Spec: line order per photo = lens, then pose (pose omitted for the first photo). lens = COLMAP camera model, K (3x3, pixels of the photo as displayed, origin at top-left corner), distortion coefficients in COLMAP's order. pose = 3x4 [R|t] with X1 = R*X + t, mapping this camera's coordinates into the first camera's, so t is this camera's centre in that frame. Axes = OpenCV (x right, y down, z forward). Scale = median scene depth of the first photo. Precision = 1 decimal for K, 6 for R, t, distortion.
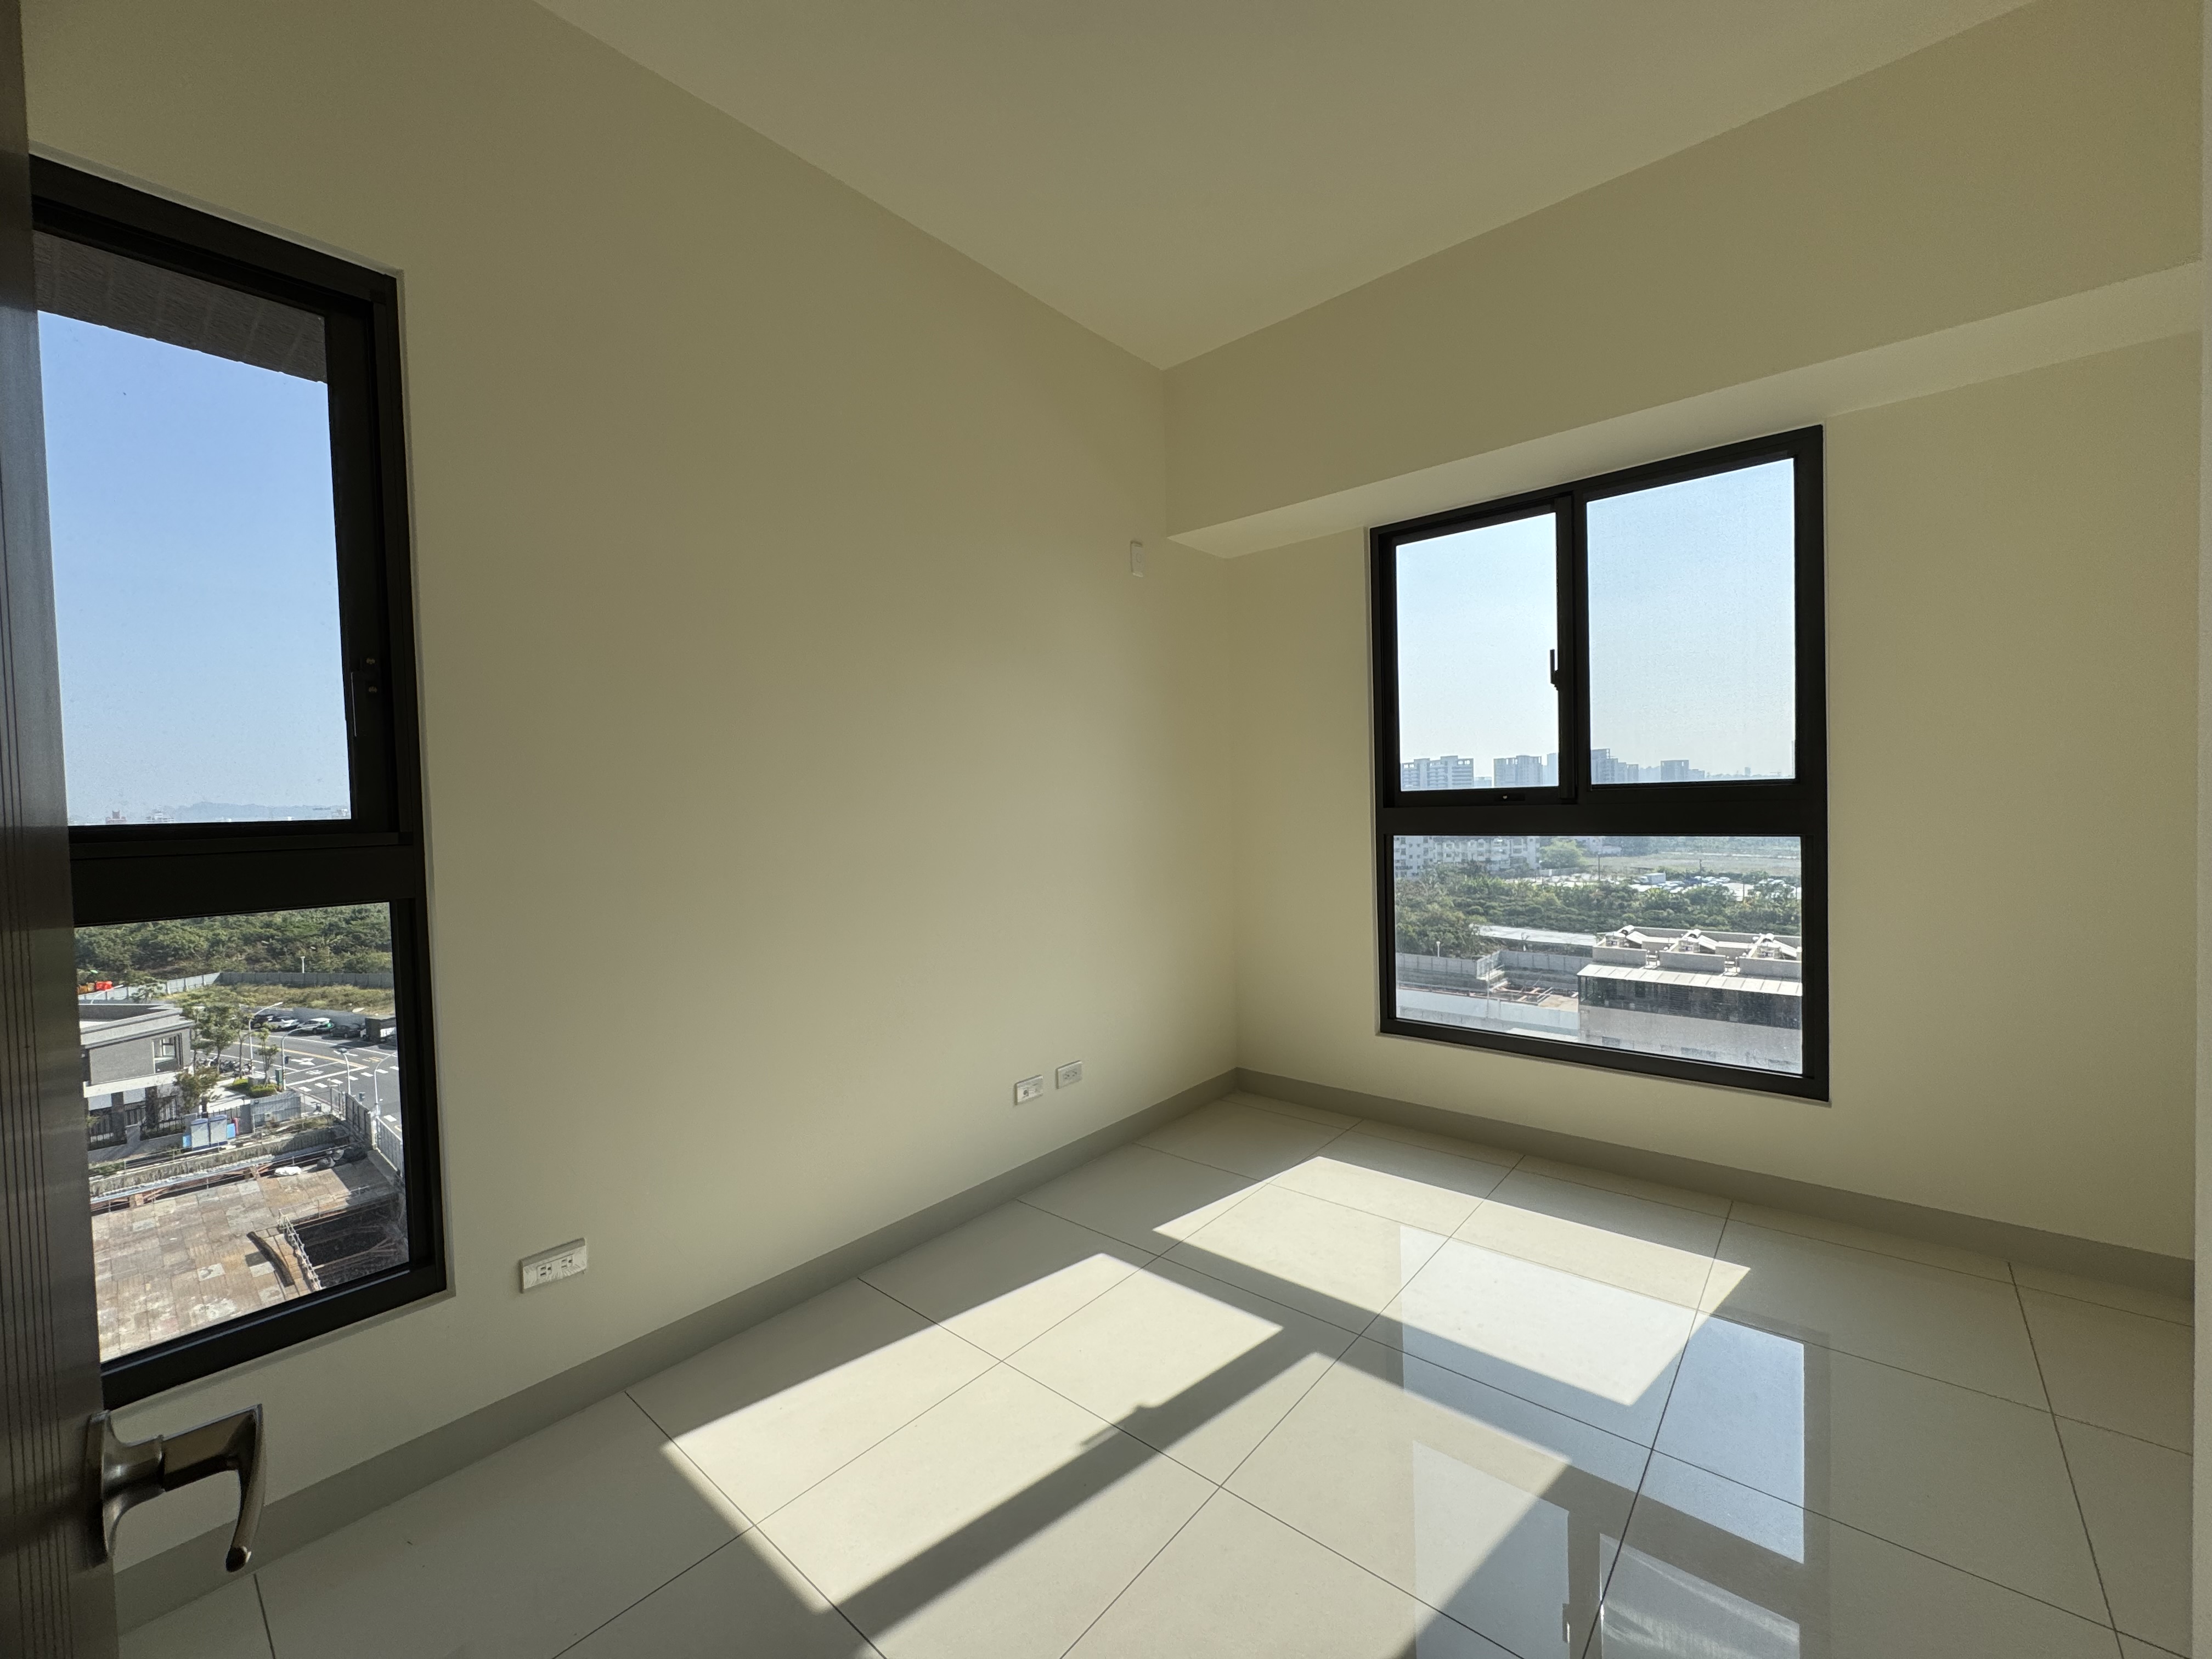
lens RADIAL K [[885.8, 0, 1109.2], [0, 885.8, 831.9], [0, 0, 1]] dist [-0.000376, -0.000244]
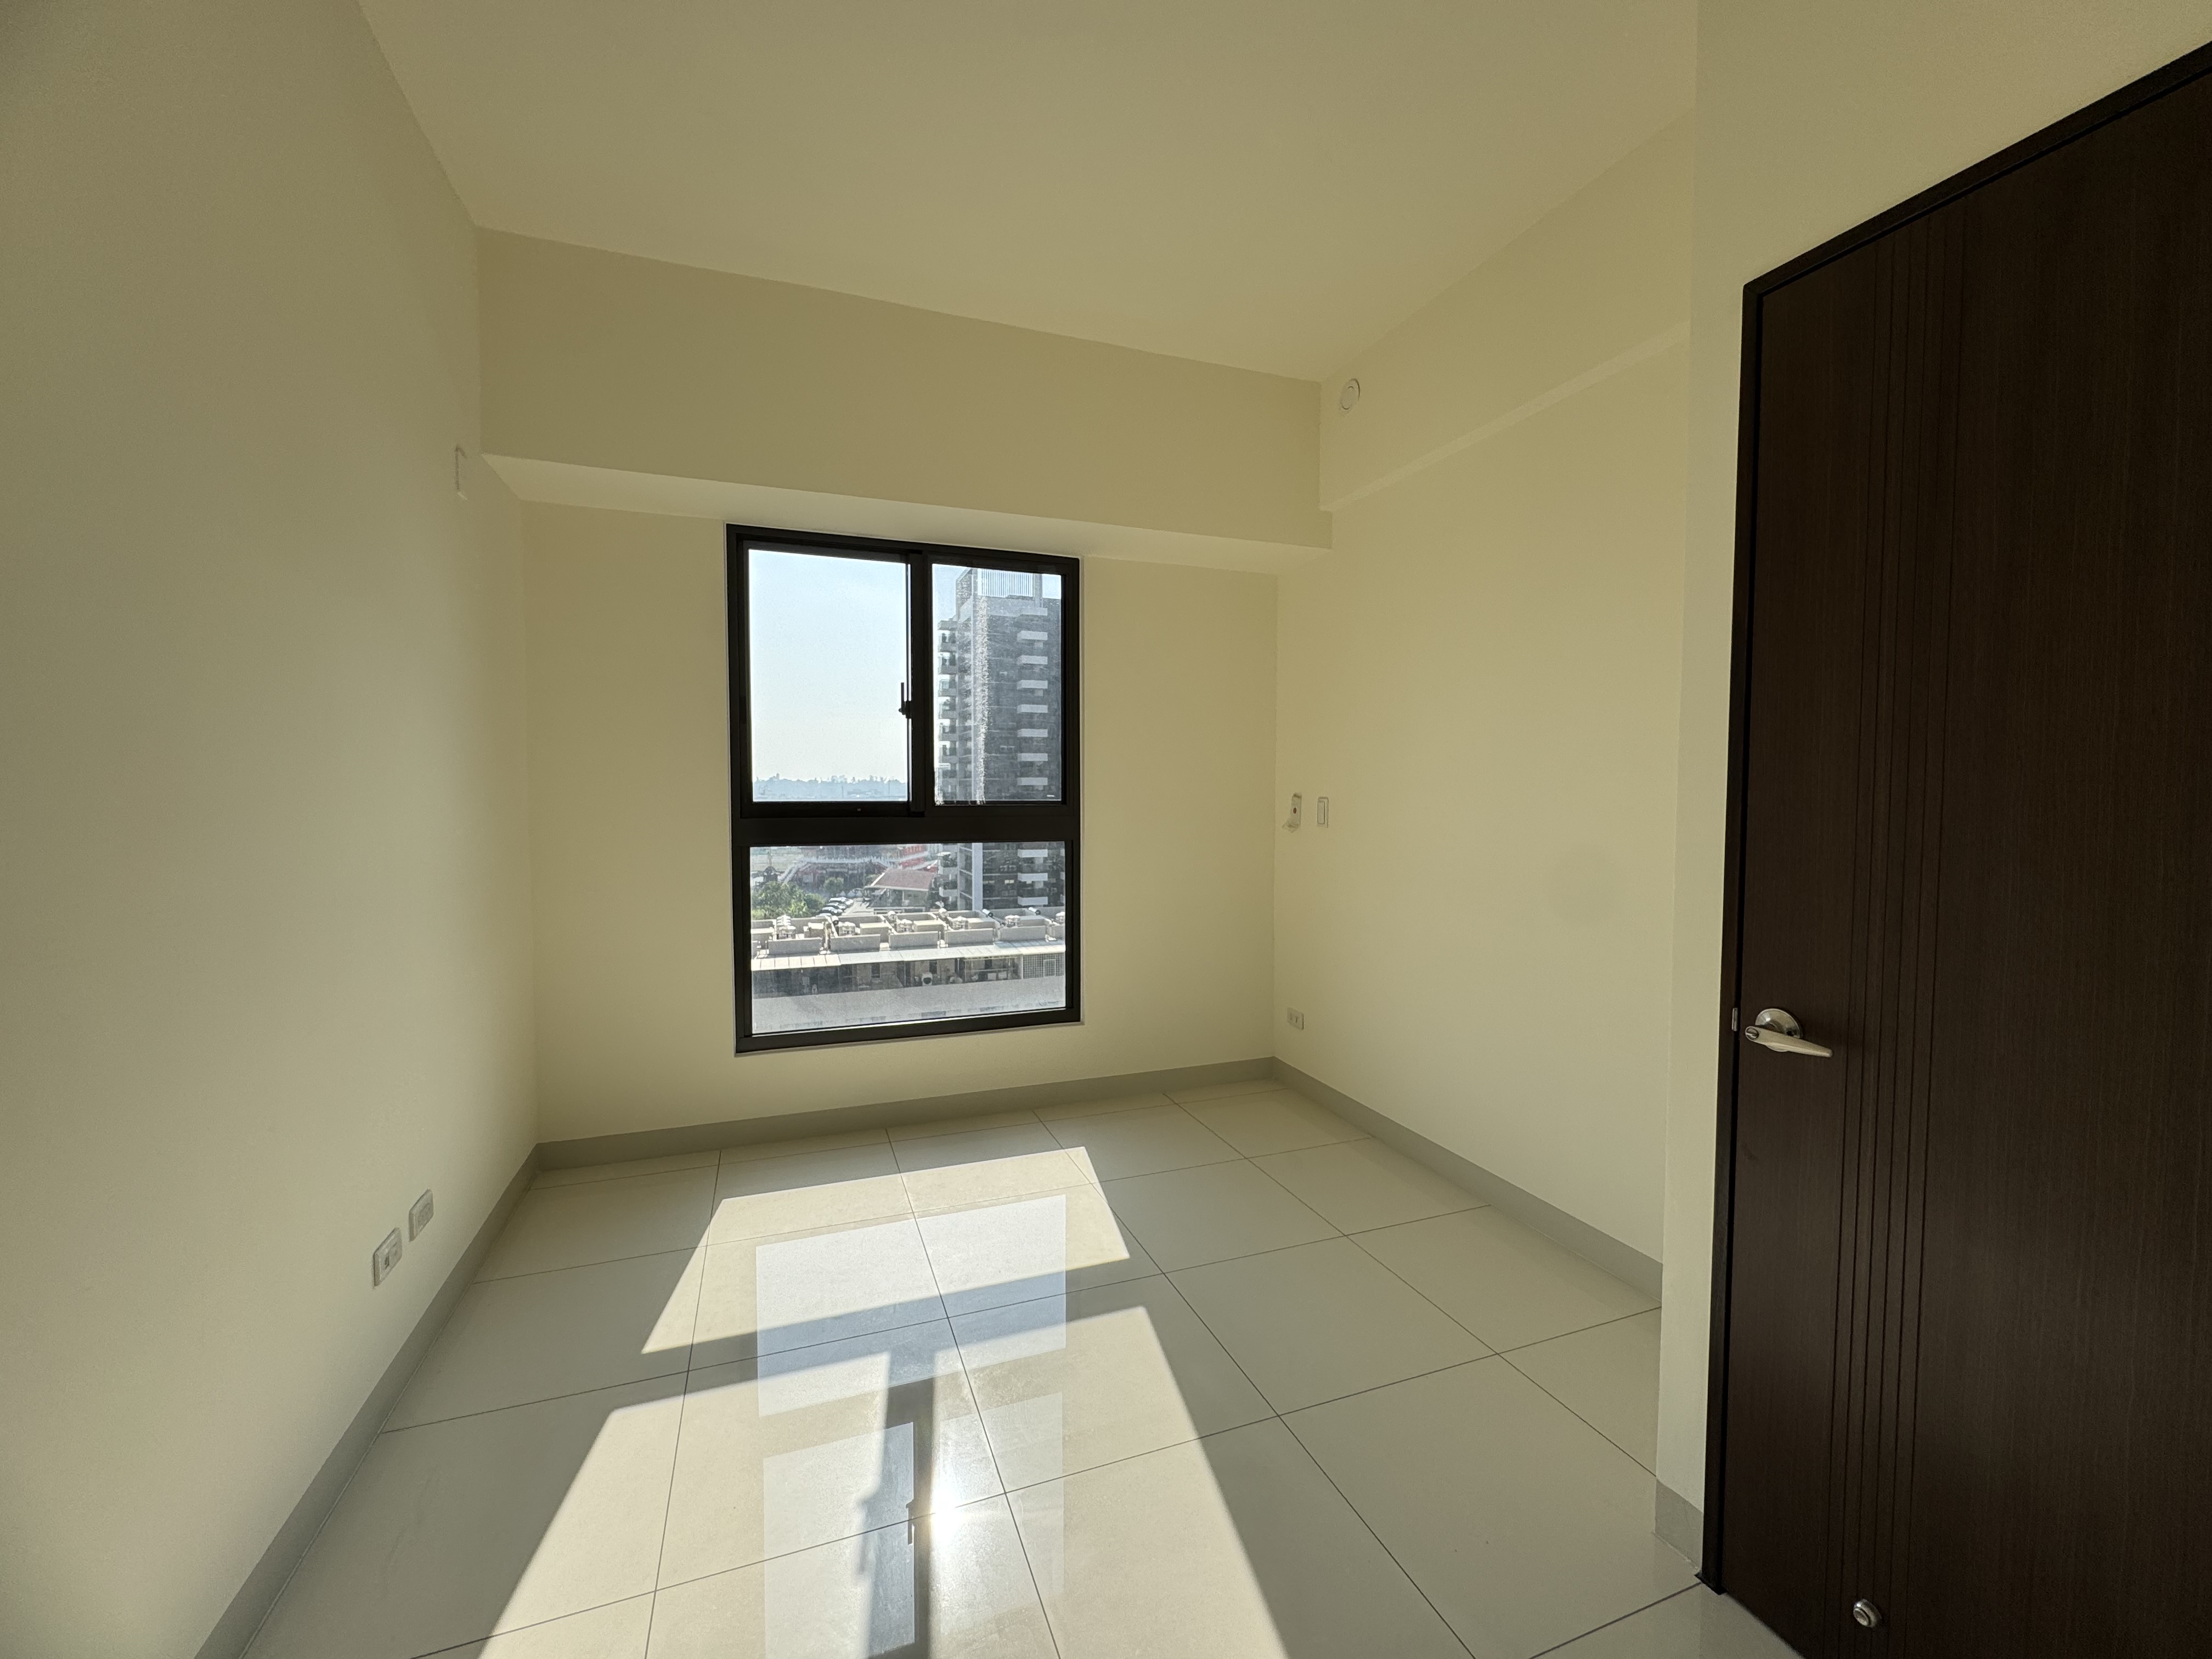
lens RADIAL K [[885.8, 0, 1089.1], [0, 885.8, 836.2], [0, 0, 1]] dist [-0.000376, -0.000244]
pose [[0.490967, -0.019134, 0.870968, -0.385050], [0.015936, 0.999789, 0.012980, -0.017197], [-0.871032, 0.007507, 0.491168, 0.224524]]
